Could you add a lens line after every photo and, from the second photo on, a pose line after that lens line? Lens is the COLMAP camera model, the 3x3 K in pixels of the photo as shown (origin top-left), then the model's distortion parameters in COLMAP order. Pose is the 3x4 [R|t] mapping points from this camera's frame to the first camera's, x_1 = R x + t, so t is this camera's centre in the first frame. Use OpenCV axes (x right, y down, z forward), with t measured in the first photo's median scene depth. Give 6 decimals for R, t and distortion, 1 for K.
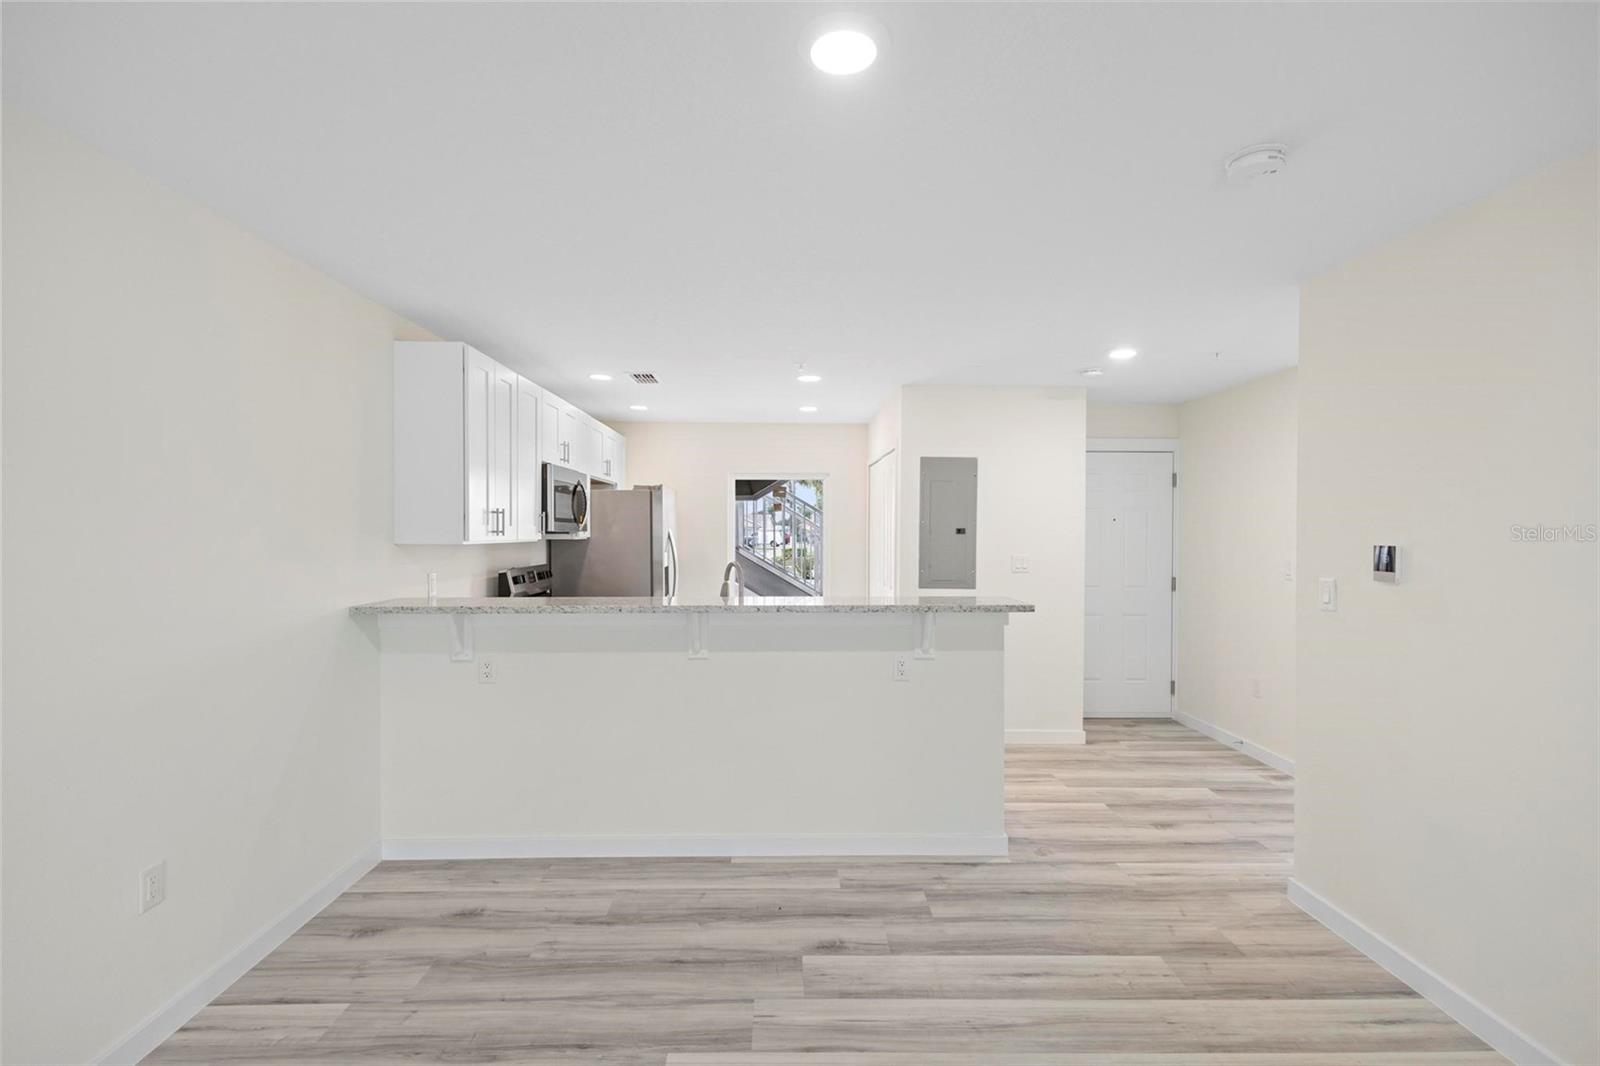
lens RADIAL K [[746.9, 0, 792.8], [0, 746.9, 532.7], [0, 0, 1]] dist [0.000202, -0.000089]
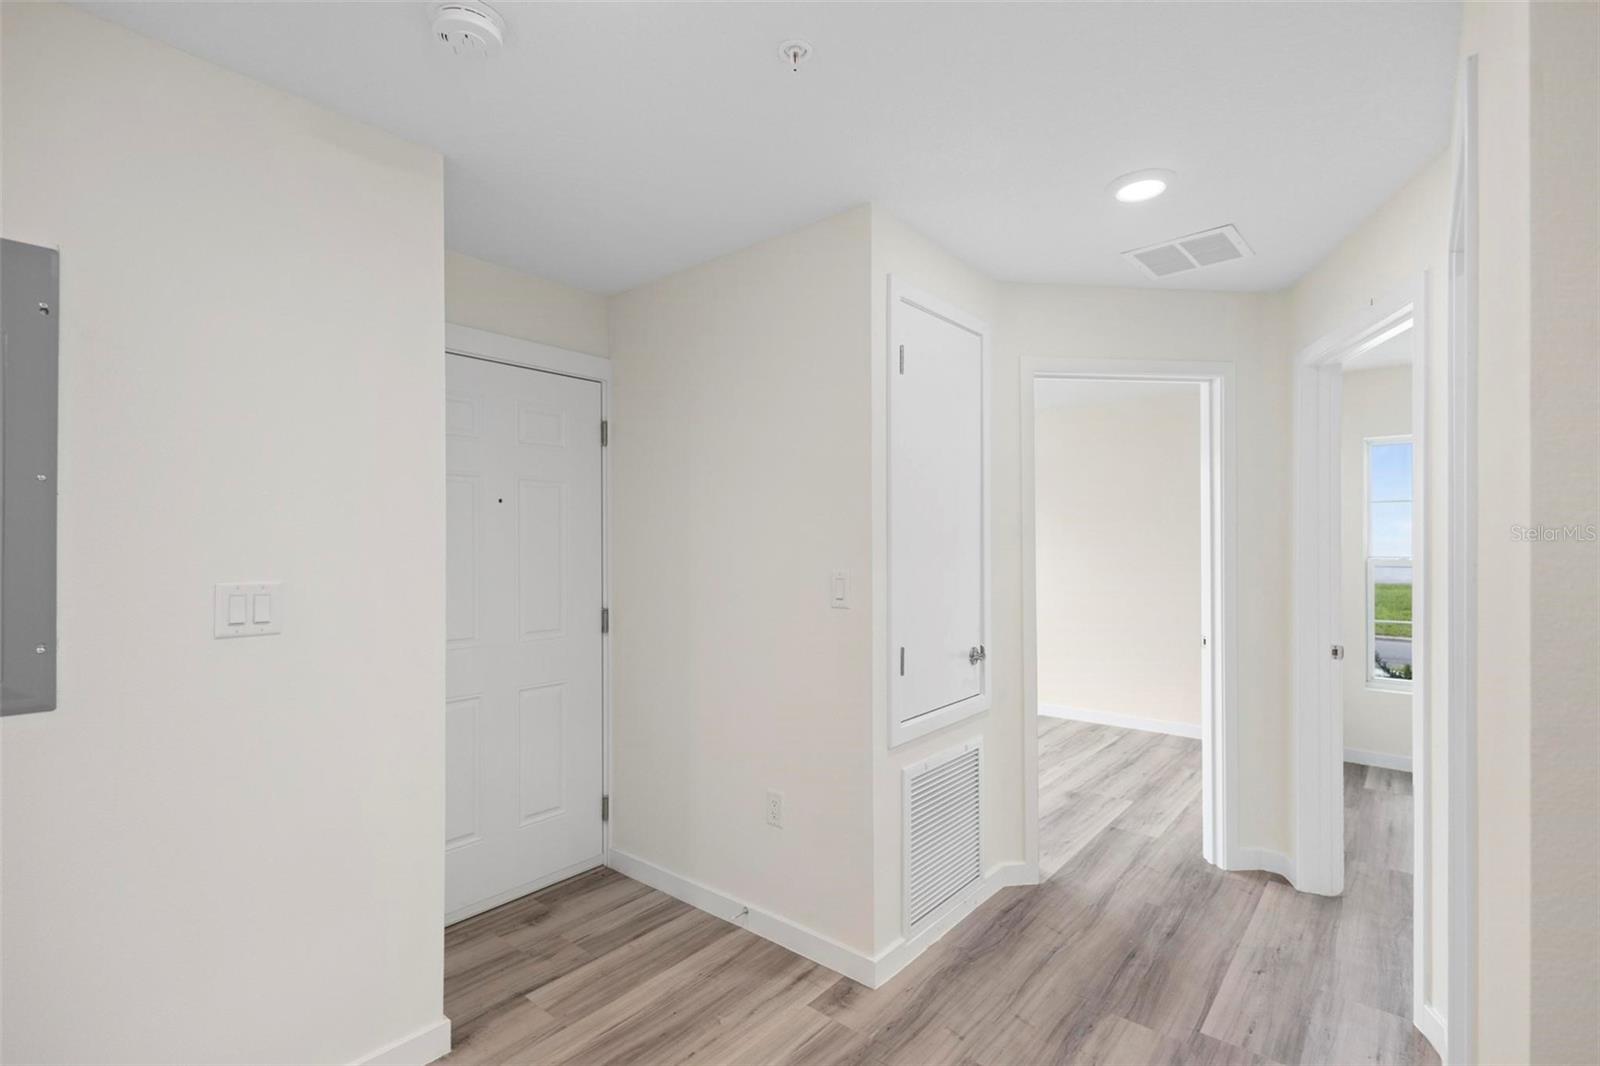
lens RADIAL K [[746.9, 0, 792.8], [0, 746.9, 532.7], [0, 0, 1]] dist [0.000202, -0.000089]
pose [[0.673249, -0.000108, 0.739416, 0.210041], [0.016085, 0.999765, -0.014500, 0.015120], [-0.739241, 0.021655, 0.673092, 0.565377]]
